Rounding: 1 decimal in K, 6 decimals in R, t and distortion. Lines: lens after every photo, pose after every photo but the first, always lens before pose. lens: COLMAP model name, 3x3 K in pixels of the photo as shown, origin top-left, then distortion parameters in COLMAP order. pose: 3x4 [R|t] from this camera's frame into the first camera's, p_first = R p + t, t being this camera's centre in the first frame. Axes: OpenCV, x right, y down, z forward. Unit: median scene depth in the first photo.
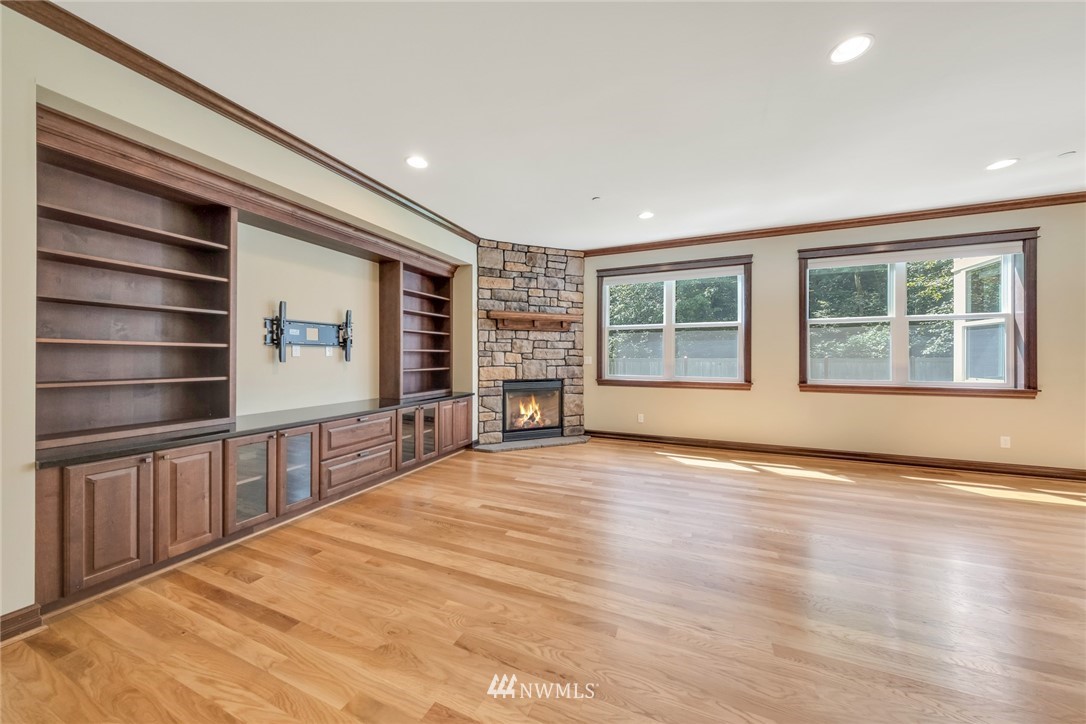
lens RADIAL K [[378.4, 0, 541.6], [0, 378.4, 357.4], [0, 0, 1]] dist [0.000045, -0.000861]
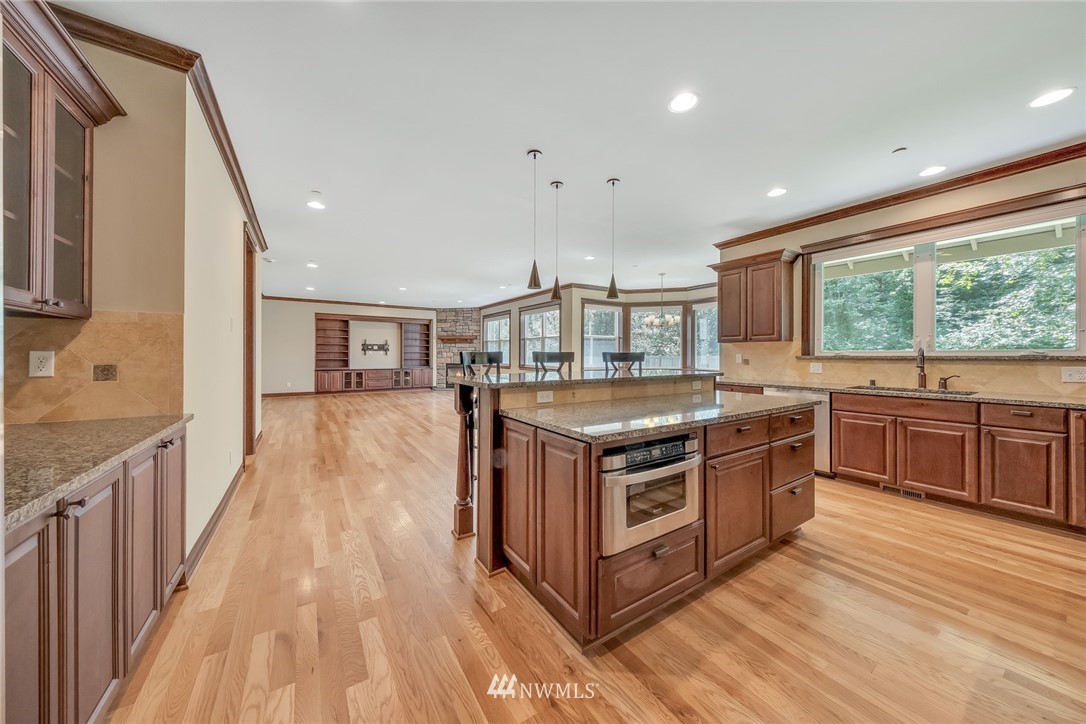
lens RADIAL K [[378.4, 0, 545.5], [0, 378.4, 358.5], [0, 0, 1]] dist [0.000045, -0.000861]
pose [[0.809186, 0.000721, -0.587552, 1.989894], [0.000195, 0.999999, 0.001496, 0.024826], [0.587553, -0.001325, 0.809185, -0.674658]]
